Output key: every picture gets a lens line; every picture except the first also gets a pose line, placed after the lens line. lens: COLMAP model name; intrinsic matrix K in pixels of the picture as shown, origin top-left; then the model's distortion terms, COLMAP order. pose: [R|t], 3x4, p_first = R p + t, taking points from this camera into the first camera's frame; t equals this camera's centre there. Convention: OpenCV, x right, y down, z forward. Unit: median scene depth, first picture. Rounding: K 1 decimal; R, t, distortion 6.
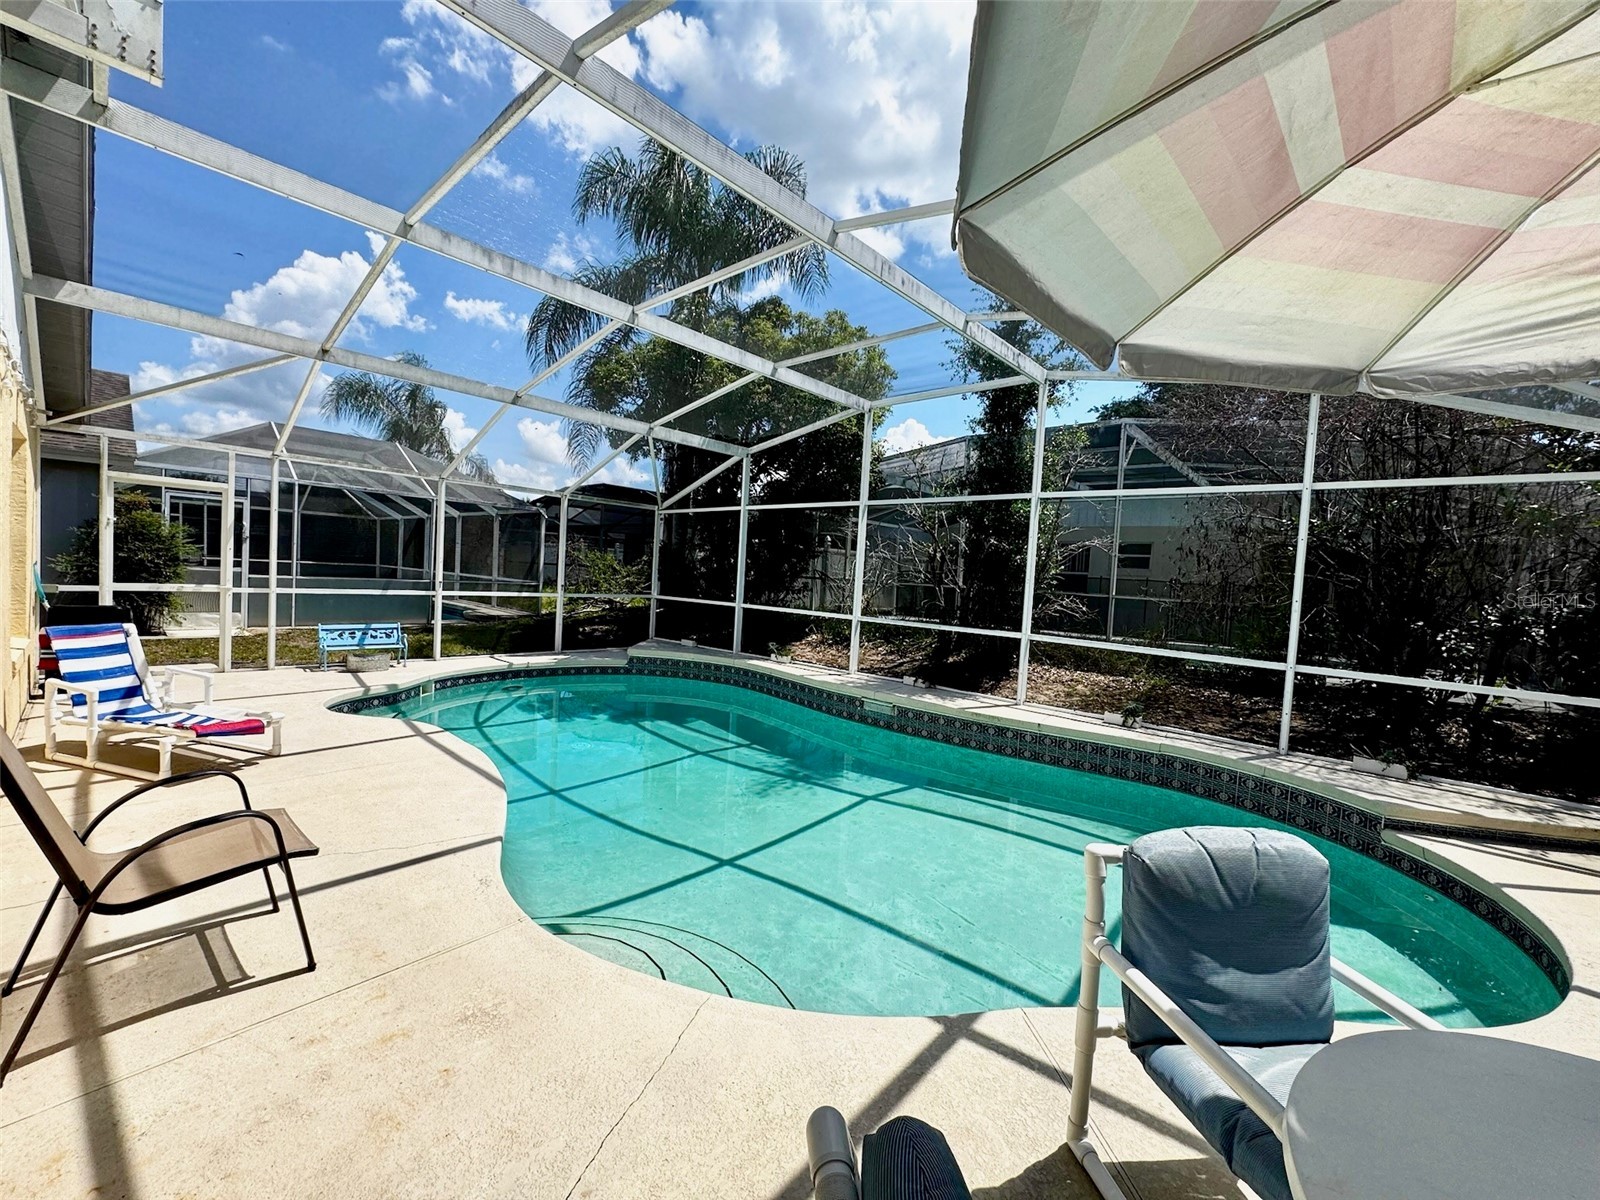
lens RADIAL K [[552.9, 0, 880.7], [0, 552.9, 598.4], [0, 0, 1]] dist [-0.001478, -0.000005]
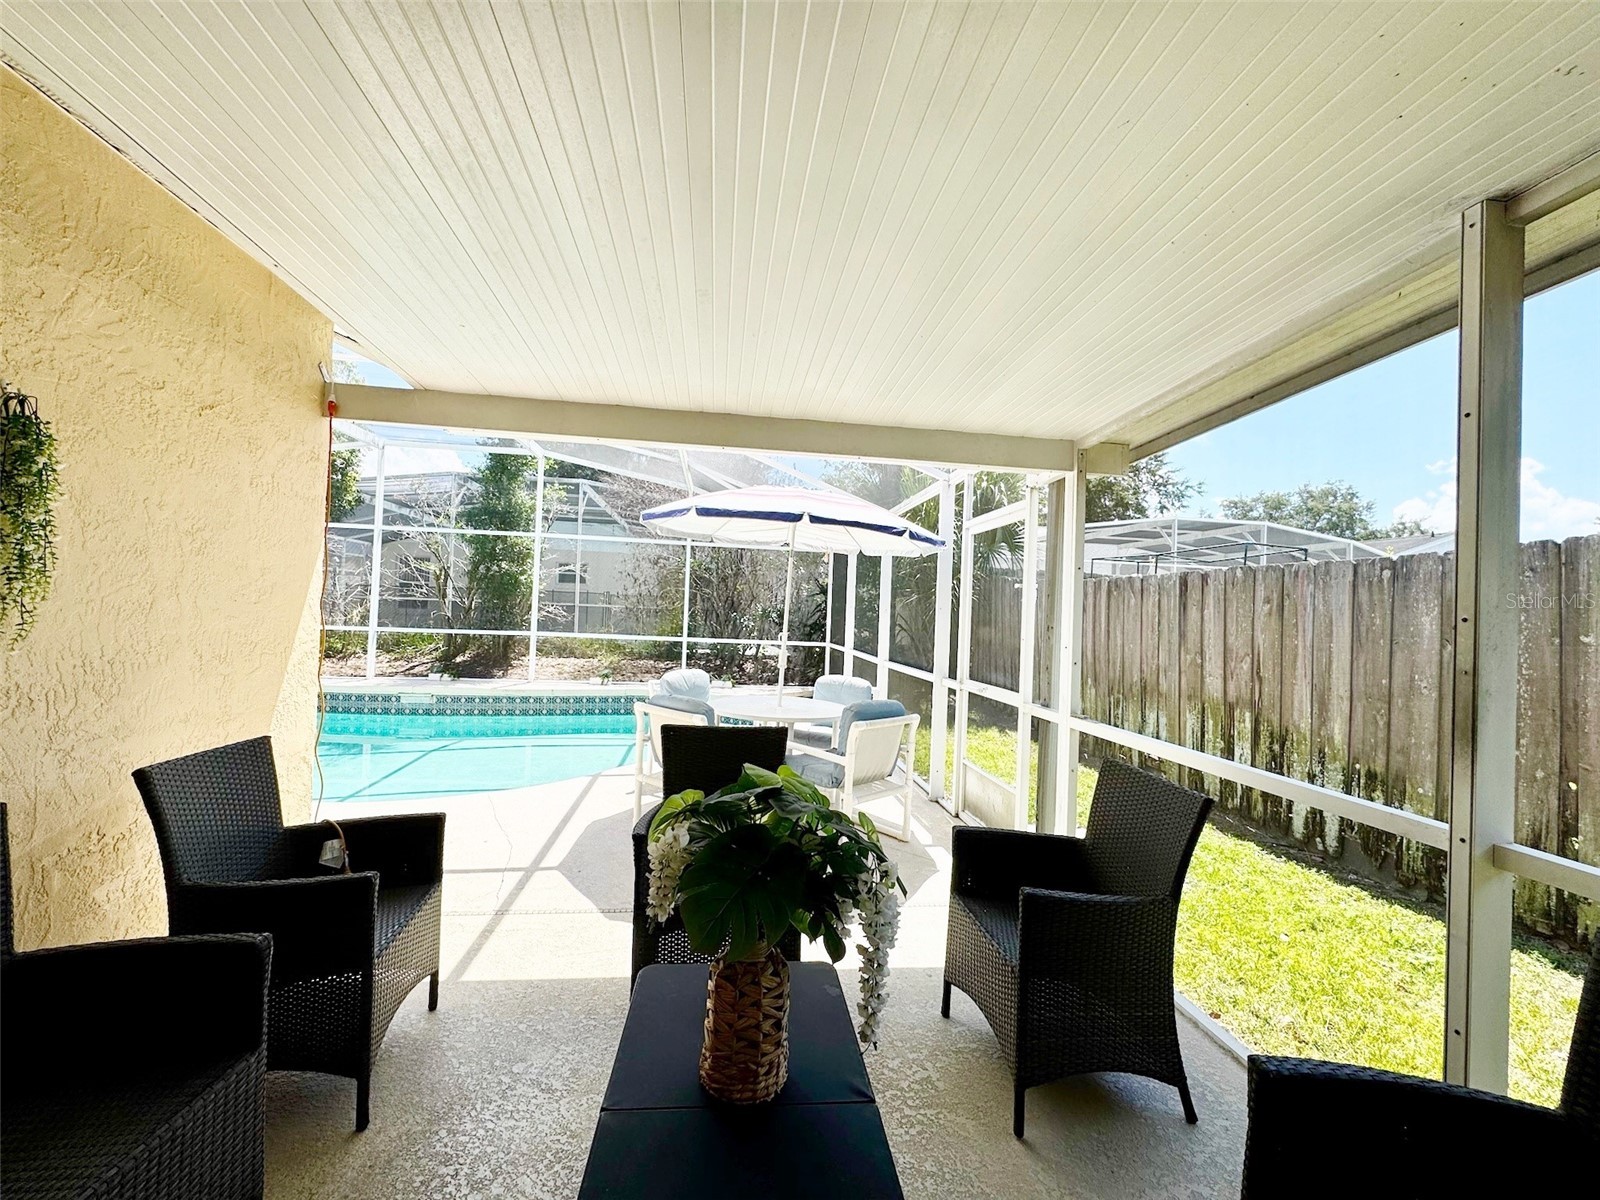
lens RADIAL K [[636.4, 0, 799.8], [0, 636.4, 601.9], [0, 0, 1]] dist [-0.003115, 0.000266]
pose [[0.656355, -0.021140, 0.754156, -0.518874], [0.032663, 0.999466, -0.000411, 0.009563], [-0.753745, 0.024903, 0.656695, -0.591924]]
